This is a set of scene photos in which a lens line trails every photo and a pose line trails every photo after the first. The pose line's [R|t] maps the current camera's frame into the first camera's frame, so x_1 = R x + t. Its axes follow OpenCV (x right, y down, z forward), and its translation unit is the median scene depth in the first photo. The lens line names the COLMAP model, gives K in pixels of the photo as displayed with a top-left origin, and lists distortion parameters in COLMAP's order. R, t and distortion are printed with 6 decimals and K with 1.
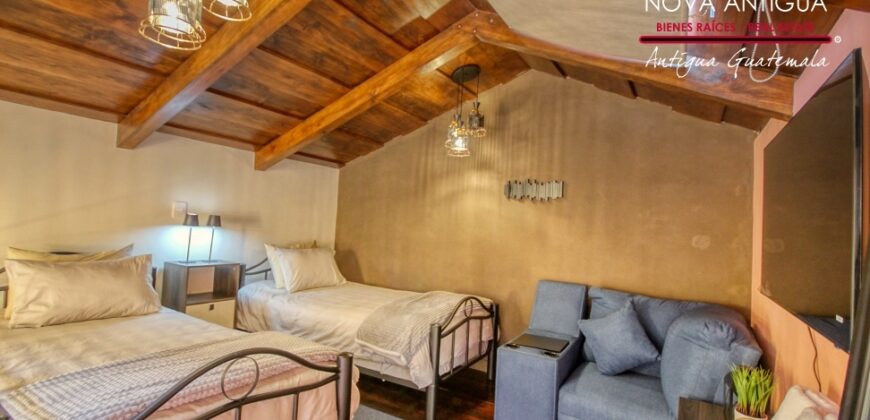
lens RADIAL K [[399.1, 0, 440.4], [0, 399.1, 216.1], [0, 0, 1]] dist [0.012892, -0.011659]
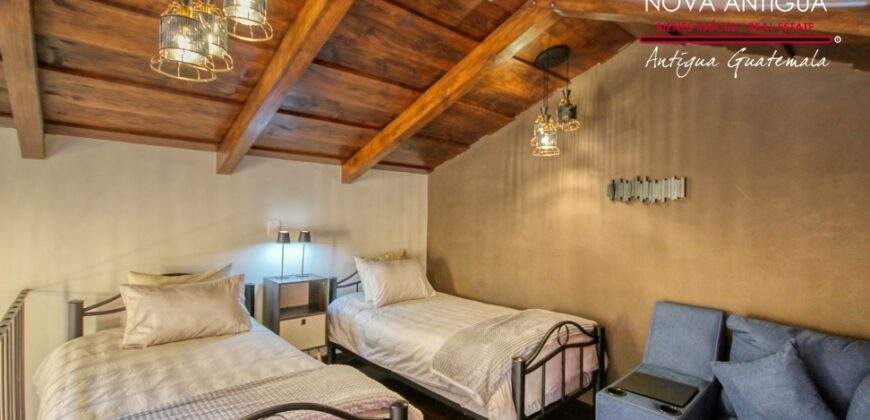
lens RADIAL K [[399.1, 0, 440.4], [0, 399.1, 216.1], [0, 0, 1]] dist [0.012892, -0.011659]
pose [[0.960133, -0.036963, -0.277090, 0.063224], [0.041361, 0.999094, 0.010042, -0.040436], [0.276468, -0.021103, 0.960792, 0.115831]]
